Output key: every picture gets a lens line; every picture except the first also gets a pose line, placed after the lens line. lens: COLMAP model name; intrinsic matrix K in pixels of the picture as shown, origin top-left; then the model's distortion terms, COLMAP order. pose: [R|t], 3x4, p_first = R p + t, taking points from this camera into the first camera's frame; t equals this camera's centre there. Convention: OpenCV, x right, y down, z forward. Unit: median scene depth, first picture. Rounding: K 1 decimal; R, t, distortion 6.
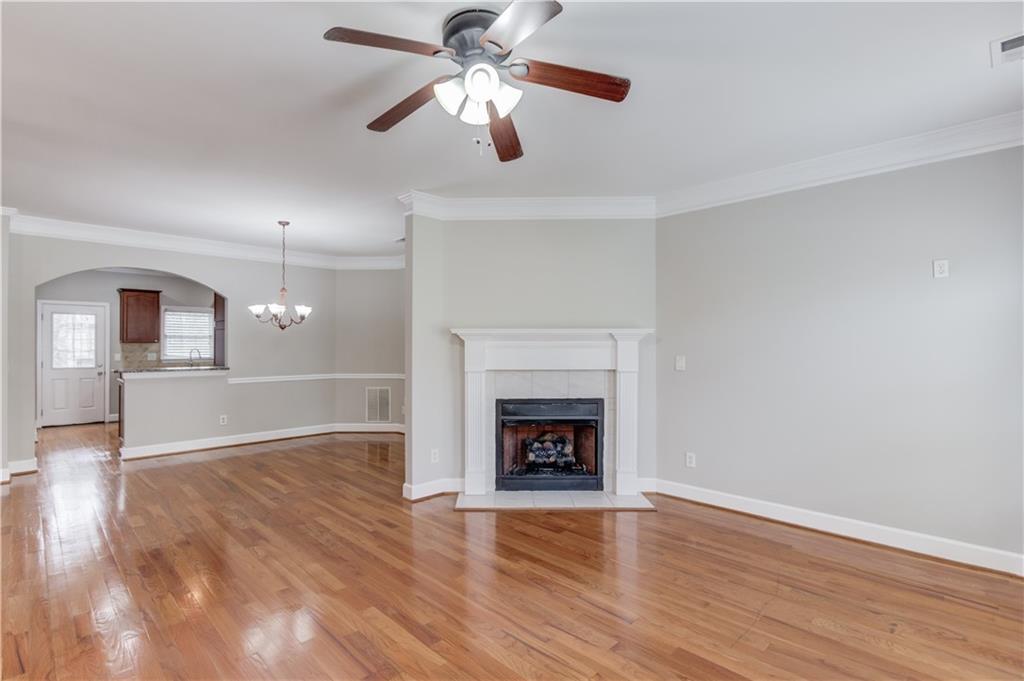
lens RADIAL K [[481.8, 0, 503.2], [0, 481.8, 344.6], [0, 0, 1]] dist [-0.001525, 0.000114]
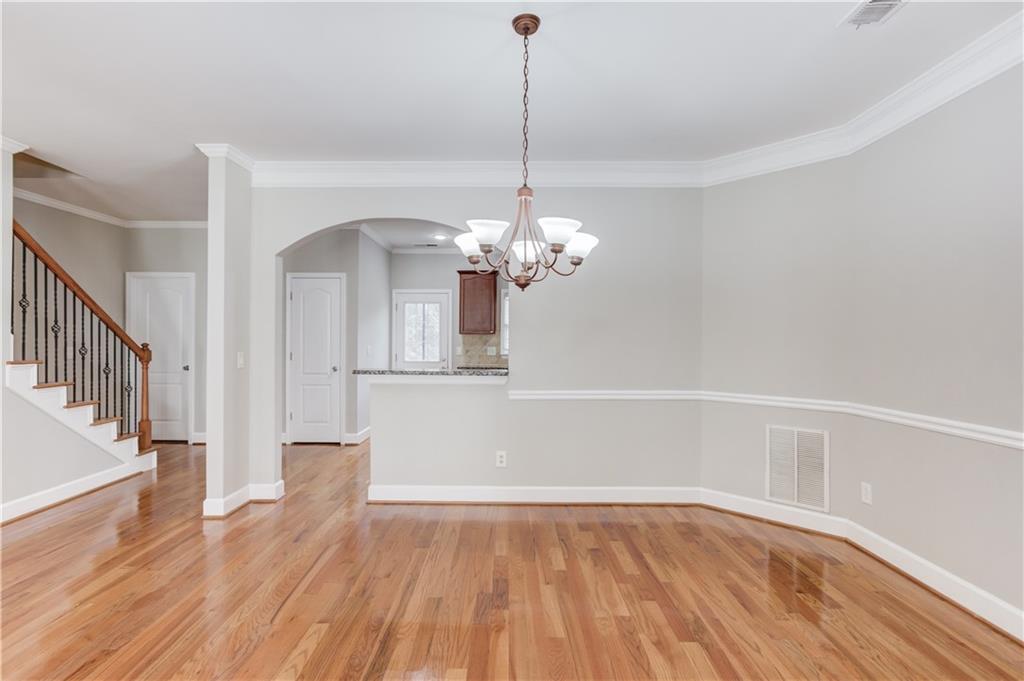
lens RADIAL K [[481.8, 0, 503.2], [0, 481.8, 344.6], [0, 0, 1]] dist [-0.001525, 0.000114]
pose [[0.685337, 0.007923, -0.728183, -0.114699], [-0.001380, 0.999953, 0.009581, 0.006678], [0.728225, -0.005561, 0.685315, 0.470720]]
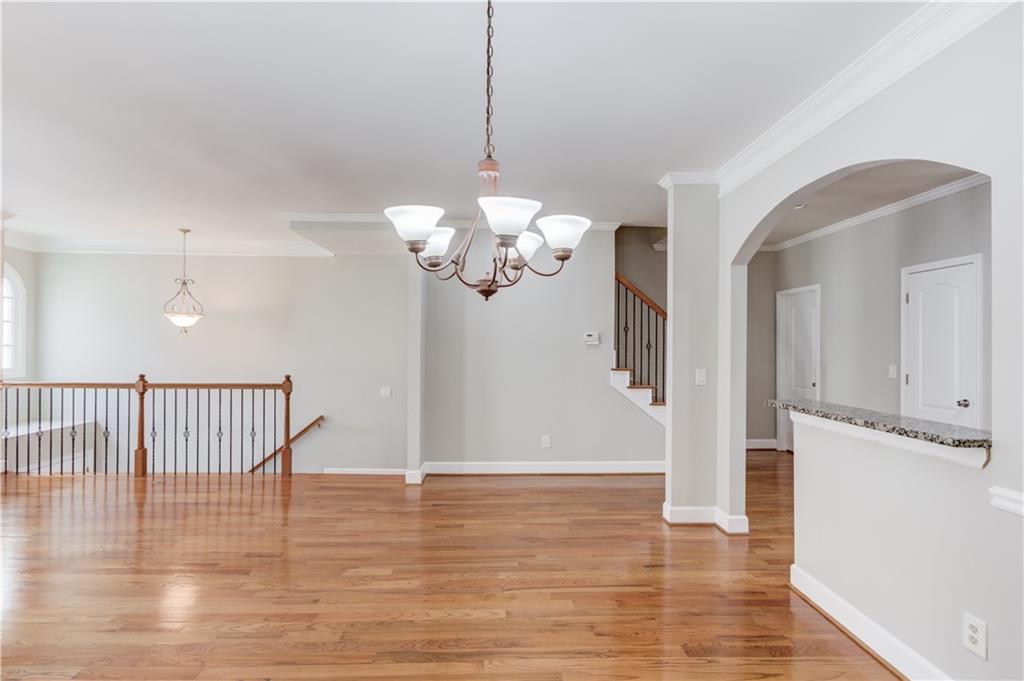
lens RADIAL K [[481.8, 0, 503.2], [0, 481.8, 344.6], [0, 0, 1]] dist [-0.001525, 0.000114]
pose [[-0.702000, -0.008895, -0.712122, -0.163068], [-0.006852, 0.999960, -0.005736, -0.001033], [0.712144, 0.000852, -0.702033, 0.796688]]
